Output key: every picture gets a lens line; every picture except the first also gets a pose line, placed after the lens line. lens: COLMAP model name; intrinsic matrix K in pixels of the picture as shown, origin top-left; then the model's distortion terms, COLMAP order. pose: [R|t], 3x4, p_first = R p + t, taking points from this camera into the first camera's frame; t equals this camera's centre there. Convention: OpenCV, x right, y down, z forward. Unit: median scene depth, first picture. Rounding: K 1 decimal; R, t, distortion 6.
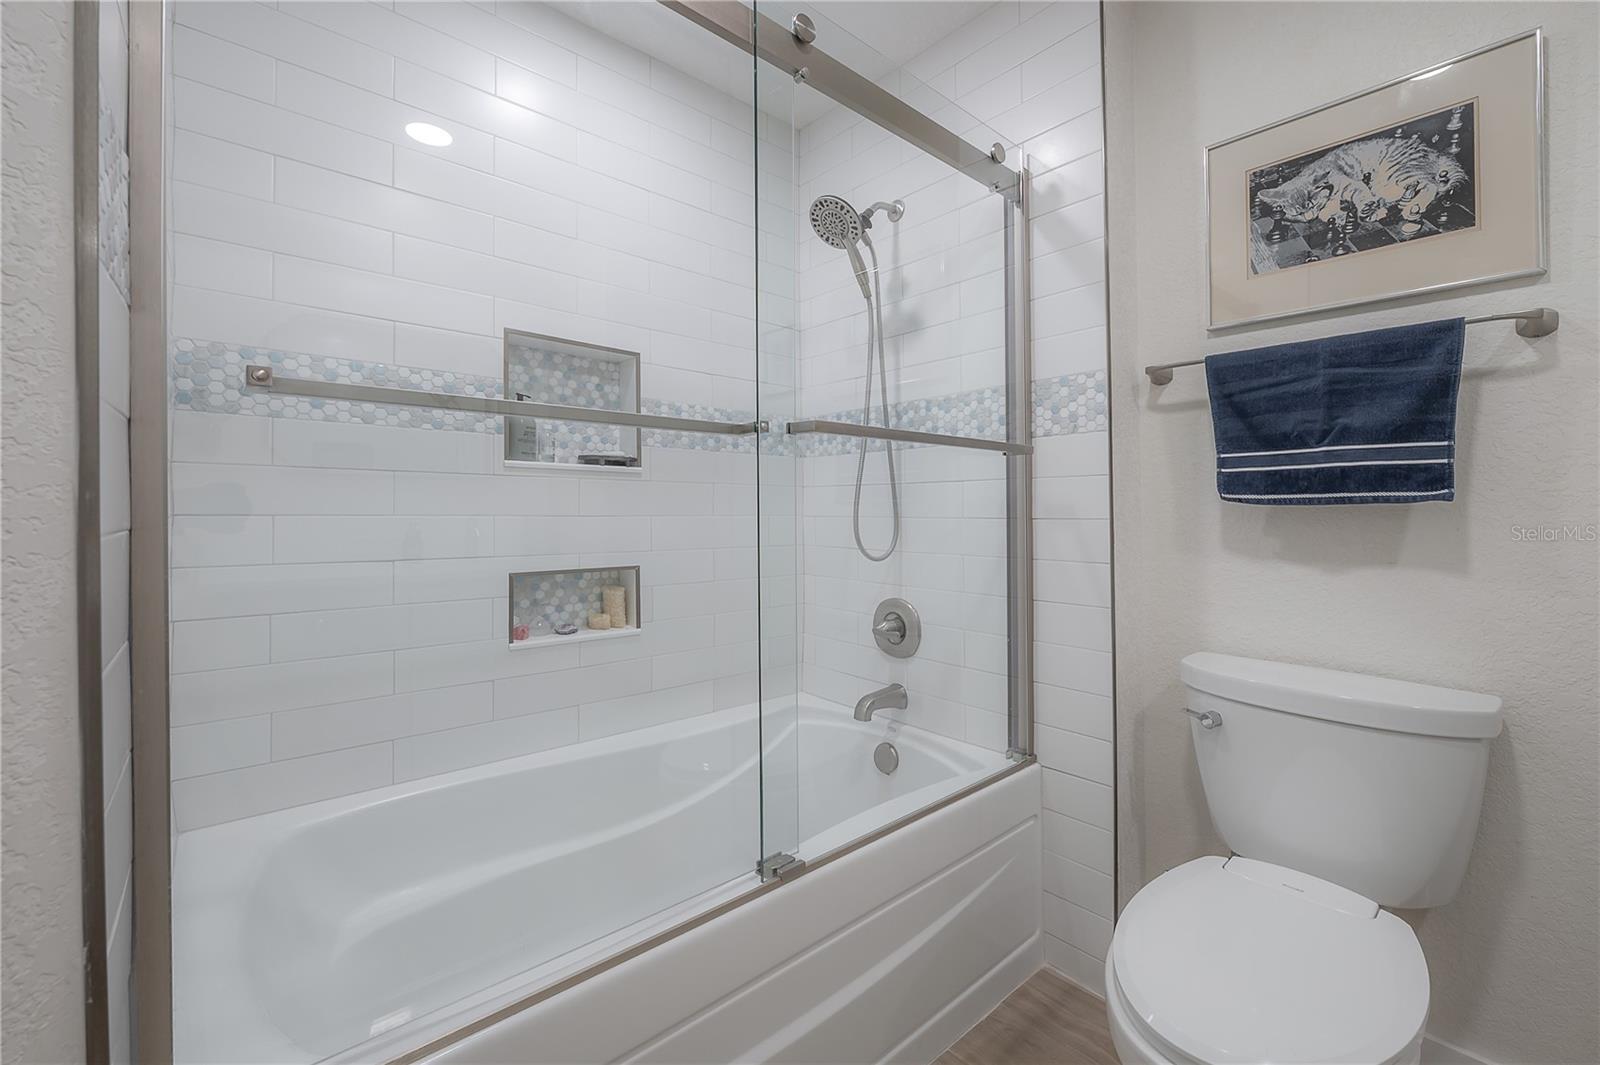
lens RADIAL K [[640.6, 0, 791.5], [0, 640.6, 494.1], [0, 0, 1]] dist [-0.006691, 0.000176]
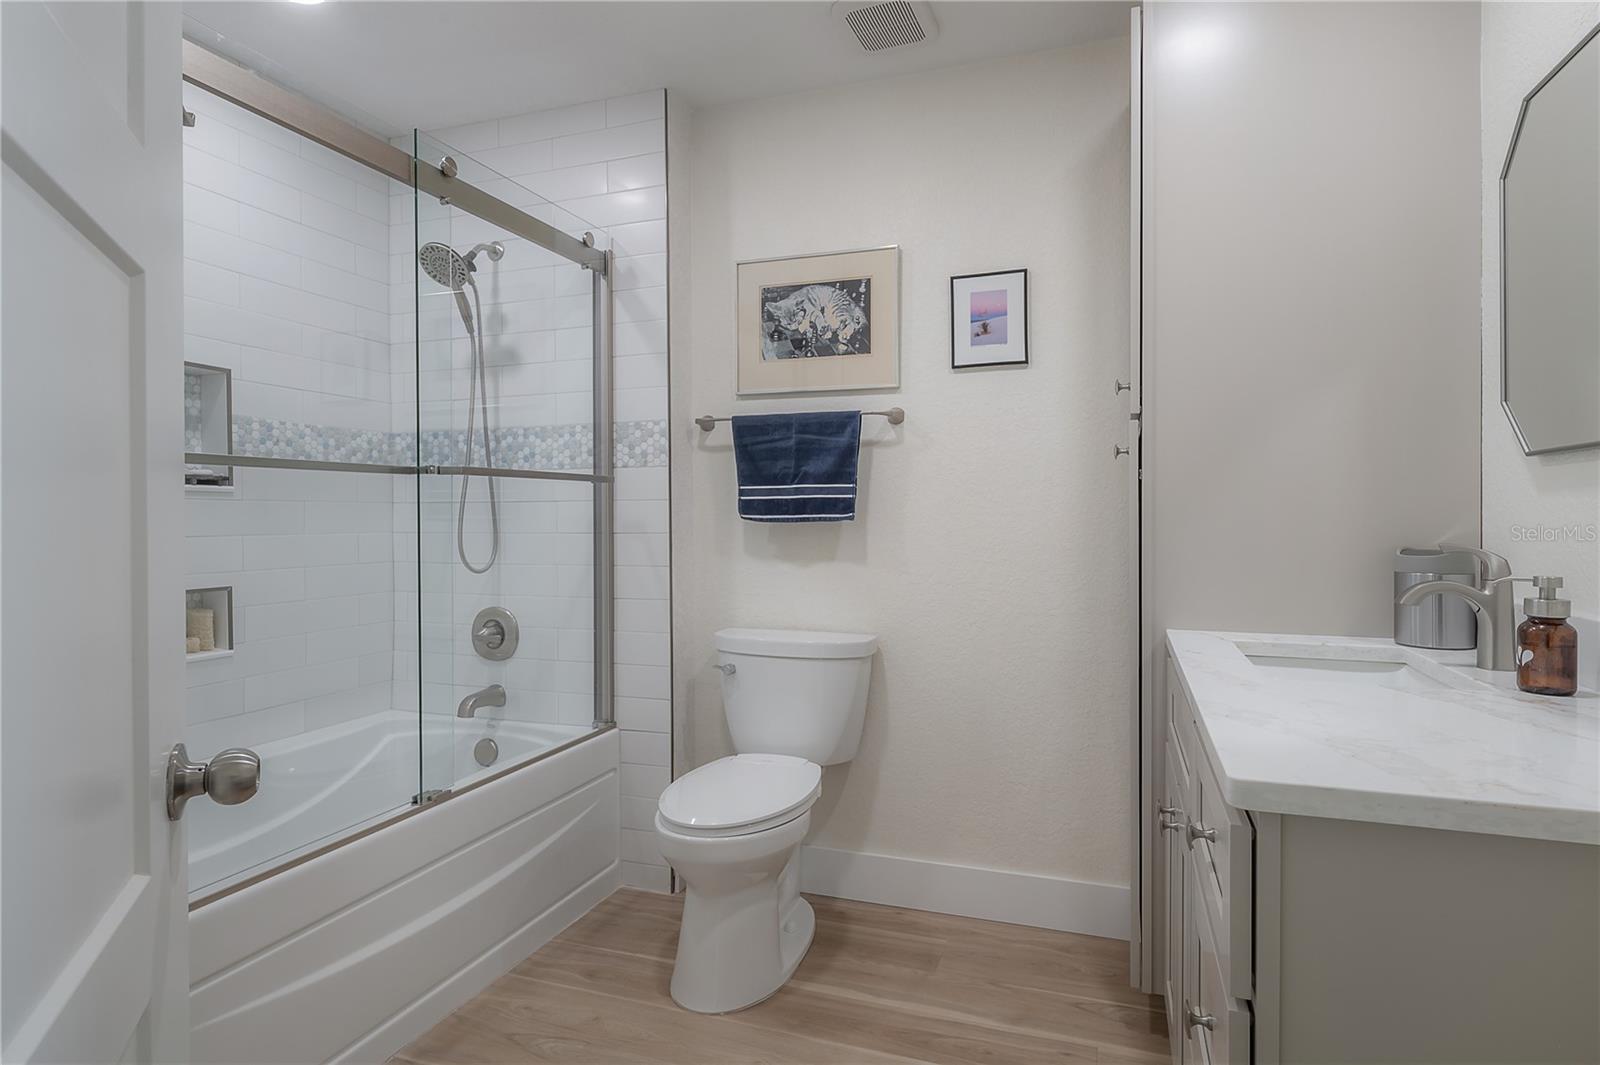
lens RADIAL K [[929.1, 0, 793.4], [0, 929.1, 517.2], [0, 0, 1]] dist [0.001103, 0.001005]
pose [[0.856037, -0.005313, 0.516887, -0.266396], [-0.009348, 0.999625, 0.025757, -0.043977], [-0.516830, -0.026881, 0.855666, -0.749381]]
